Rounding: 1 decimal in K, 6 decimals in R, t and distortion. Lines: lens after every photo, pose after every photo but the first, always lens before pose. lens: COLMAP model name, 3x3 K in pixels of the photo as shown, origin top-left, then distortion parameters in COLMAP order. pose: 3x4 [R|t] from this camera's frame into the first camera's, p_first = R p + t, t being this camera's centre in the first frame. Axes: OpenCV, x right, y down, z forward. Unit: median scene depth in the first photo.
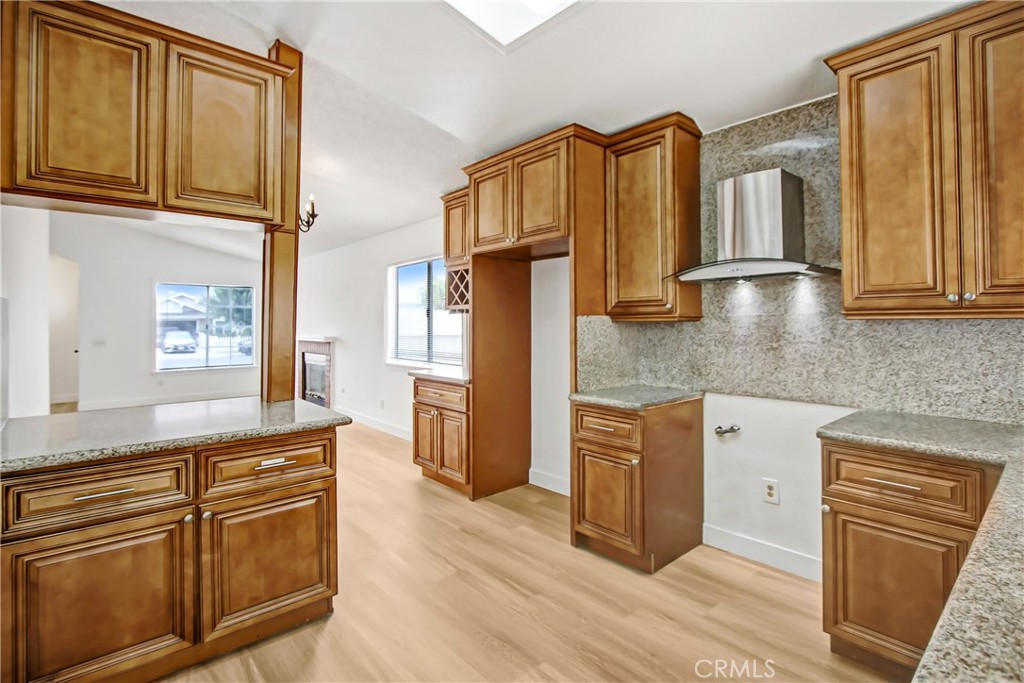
lens RADIAL K [[496.5, 0, 512.0], [0, 496.5, 341.5], [0, 0, 1]] dist [0.000156, 0.000487]
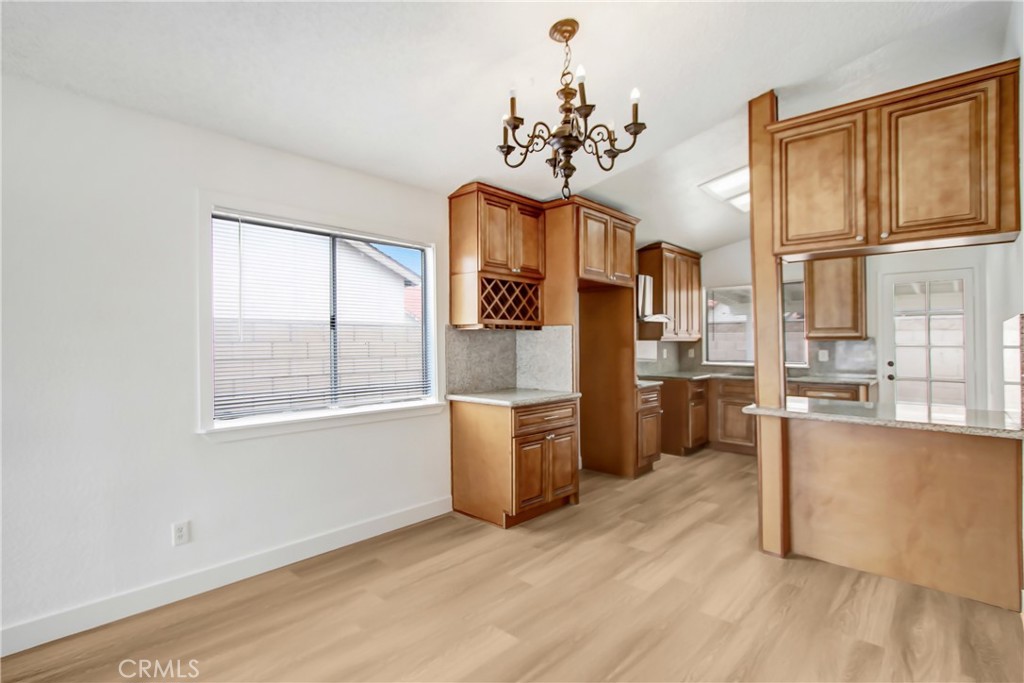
lens RADIAL K [[496.5, 0, 512.0], [0, 496.5, 341.5], [0, 0, 1]] dist [0.000156, 0.000487]
pose [[-0.106357, -0.000971, 0.994327, -1.003635], [0.036014, 0.999340, 0.004828, -0.038318], [-0.993676, 0.036324, -0.106252, 1.095023]]
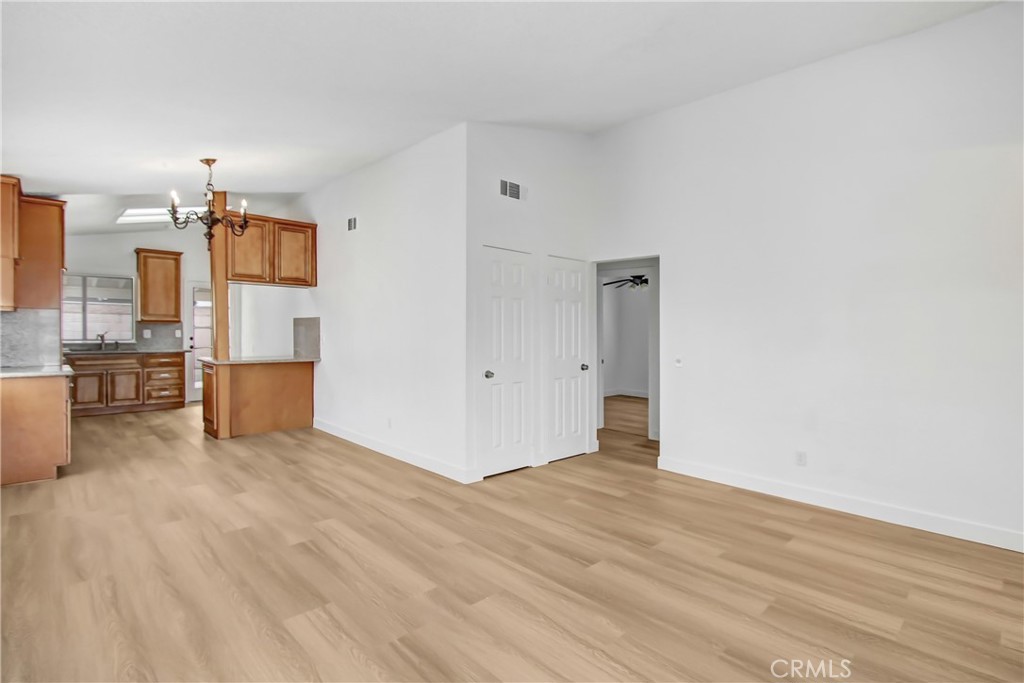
lens RADIAL K [[496.5, 0, 512.0], [0, 496.5, 341.5], [0, 0, 1]] dist [0.000156, 0.000487]
pose [[-0.998723, -0.022353, -0.045297, -1.046550], [-0.025066, 0.997870, 0.060234, -0.082168], [0.043854, 0.061293, -0.997156, 2.066118]]
